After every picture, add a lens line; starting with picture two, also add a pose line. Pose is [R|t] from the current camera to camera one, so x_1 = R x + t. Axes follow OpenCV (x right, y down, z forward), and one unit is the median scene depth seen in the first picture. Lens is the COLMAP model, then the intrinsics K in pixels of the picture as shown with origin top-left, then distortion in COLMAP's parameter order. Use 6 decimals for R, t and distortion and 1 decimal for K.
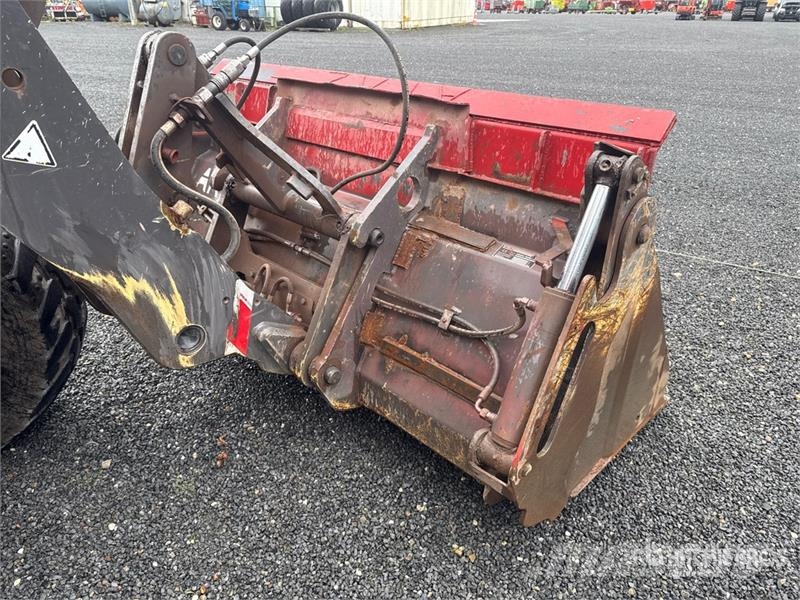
lens RADIAL K [[564.8, 0, 400.0], [0, 564.8, 300.0], [0, 0, 1]] dist [-0.003070, -0.004602]
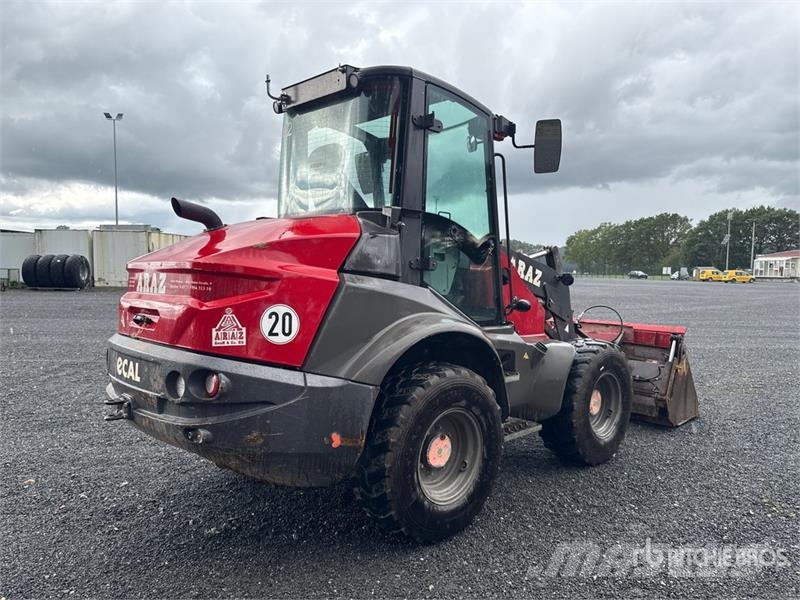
lens RADIAL K [[564.8, 0, 400.0], [0, 564.8, 300.0], [0, 0, 1]] dist [-0.003070, -0.004602]
pose [[0.999611, 0.026358, 0.009149, -1.967113], [-0.019973, 0.904960, -0.425027, 1.524042], [-0.019482, 0.424679, 0.905135, -3.341496]]
